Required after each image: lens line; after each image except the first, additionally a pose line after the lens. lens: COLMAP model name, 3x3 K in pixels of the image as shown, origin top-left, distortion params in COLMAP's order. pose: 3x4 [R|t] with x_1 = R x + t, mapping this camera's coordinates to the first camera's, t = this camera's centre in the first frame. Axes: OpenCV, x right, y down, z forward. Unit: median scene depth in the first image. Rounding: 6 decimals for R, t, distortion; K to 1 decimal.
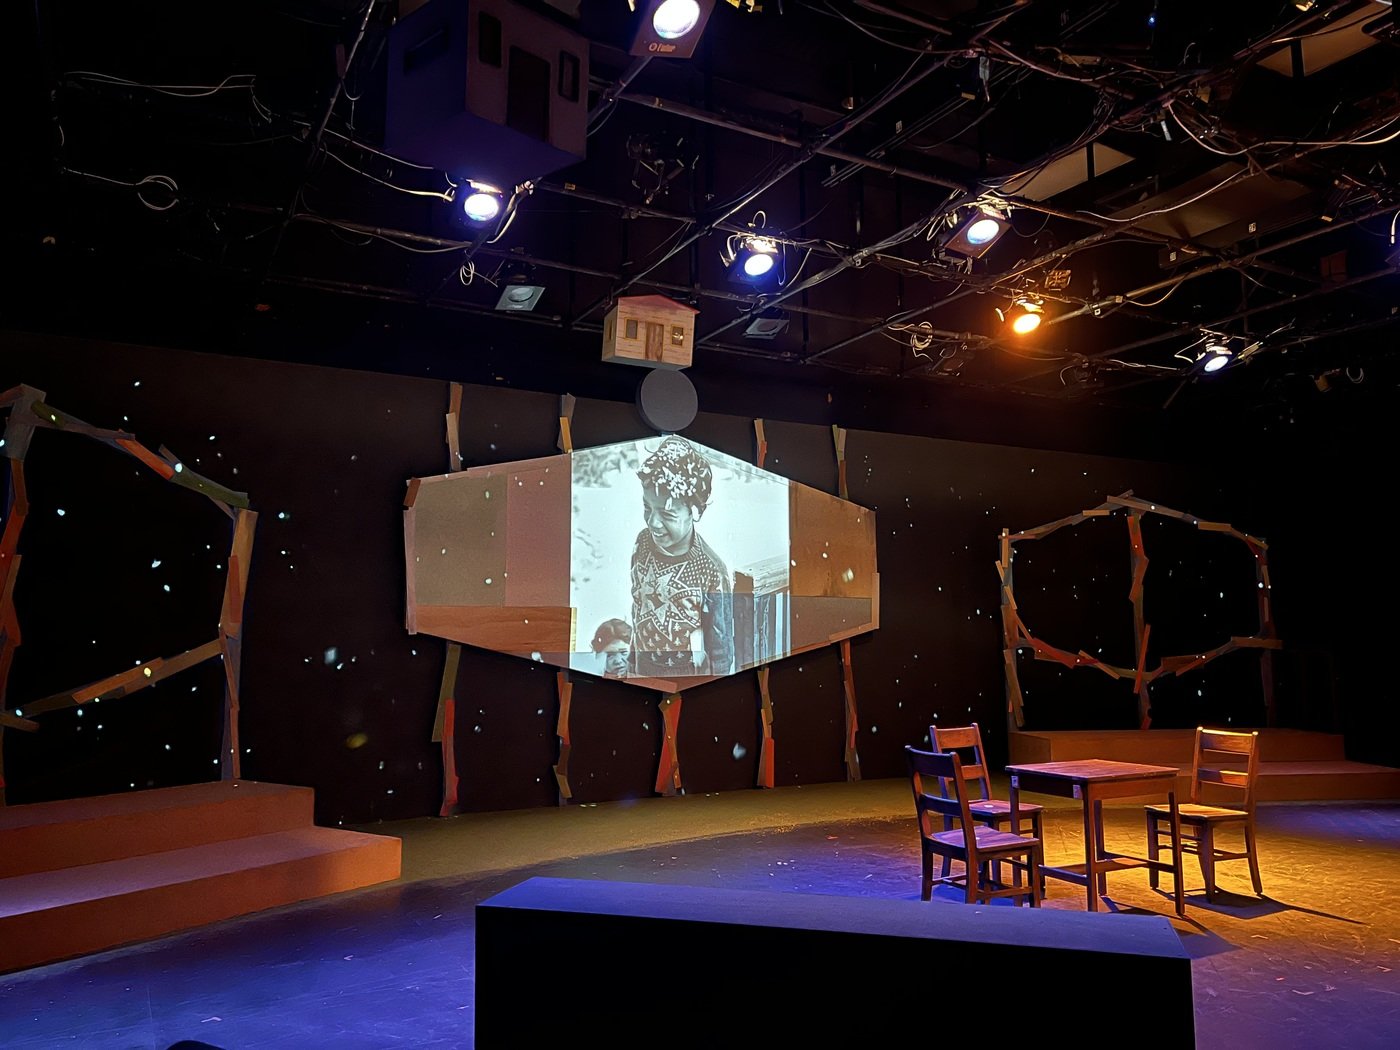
lens RADIAL K [[1045.3, 0, 700.0], [0, 1045.3, 508.5], [0, 0, 1]] dist [0.010298, 0.003964]
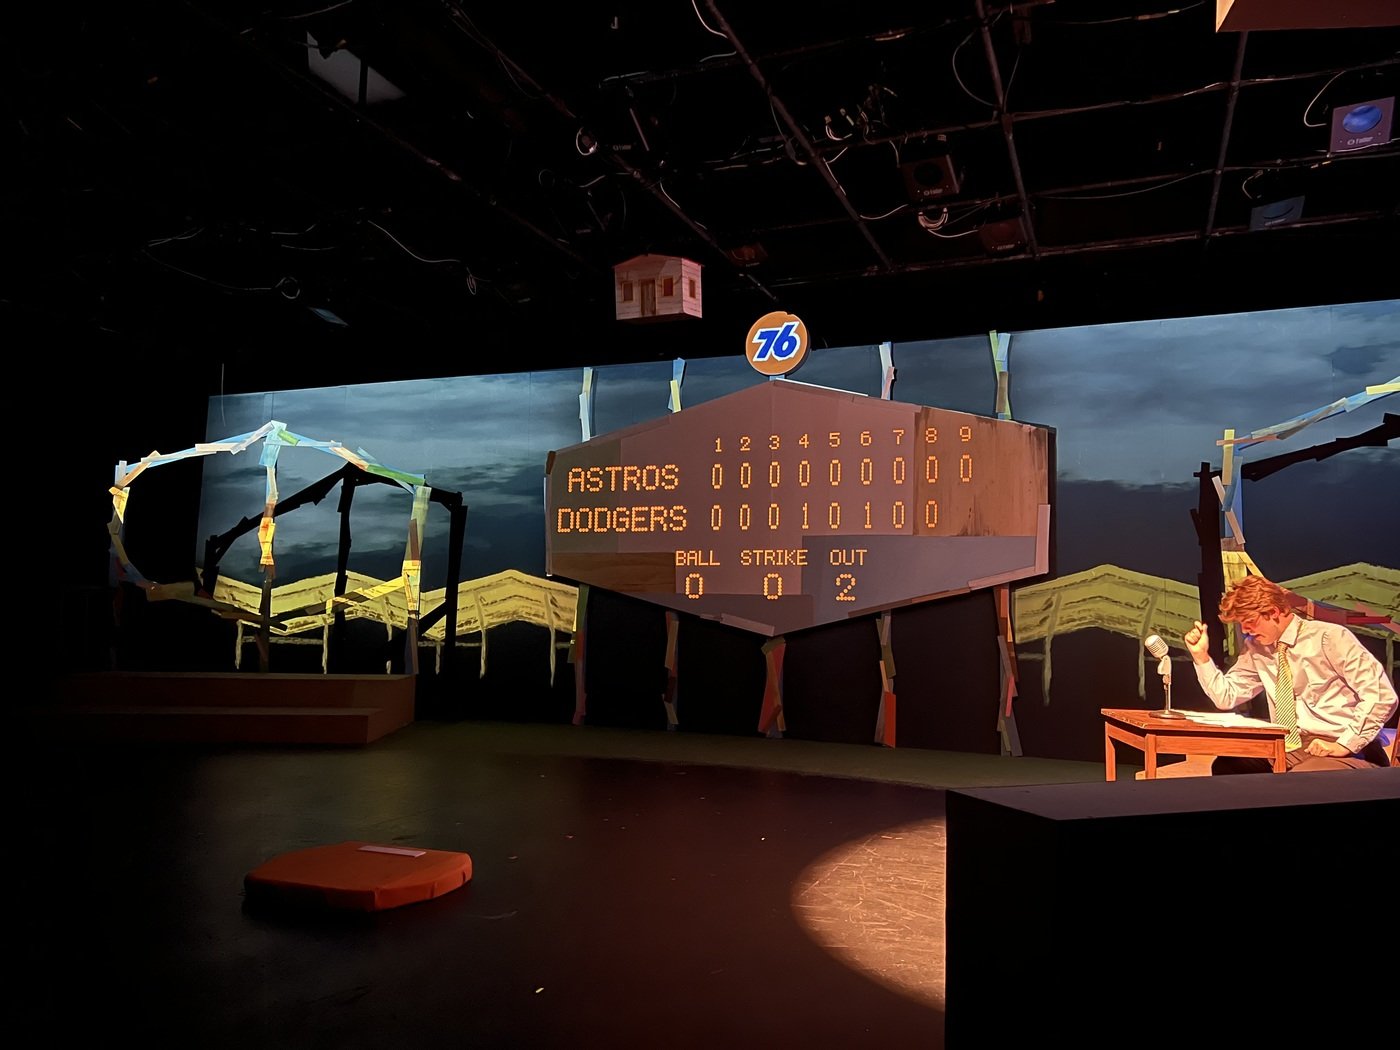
lens RADIAL K [[1010.9, 0, 700.0], [0, 1010.9, 525.0], [0, 0, 1]] dist [0.038186, -0.002430]
pose [[0.625431, -0.046617, -0.778886, 0.683307], [0.074939, 0.997188, 0.000492, 0.063682], [0.776673, -0.058677, 0.627165, 0.340446]]
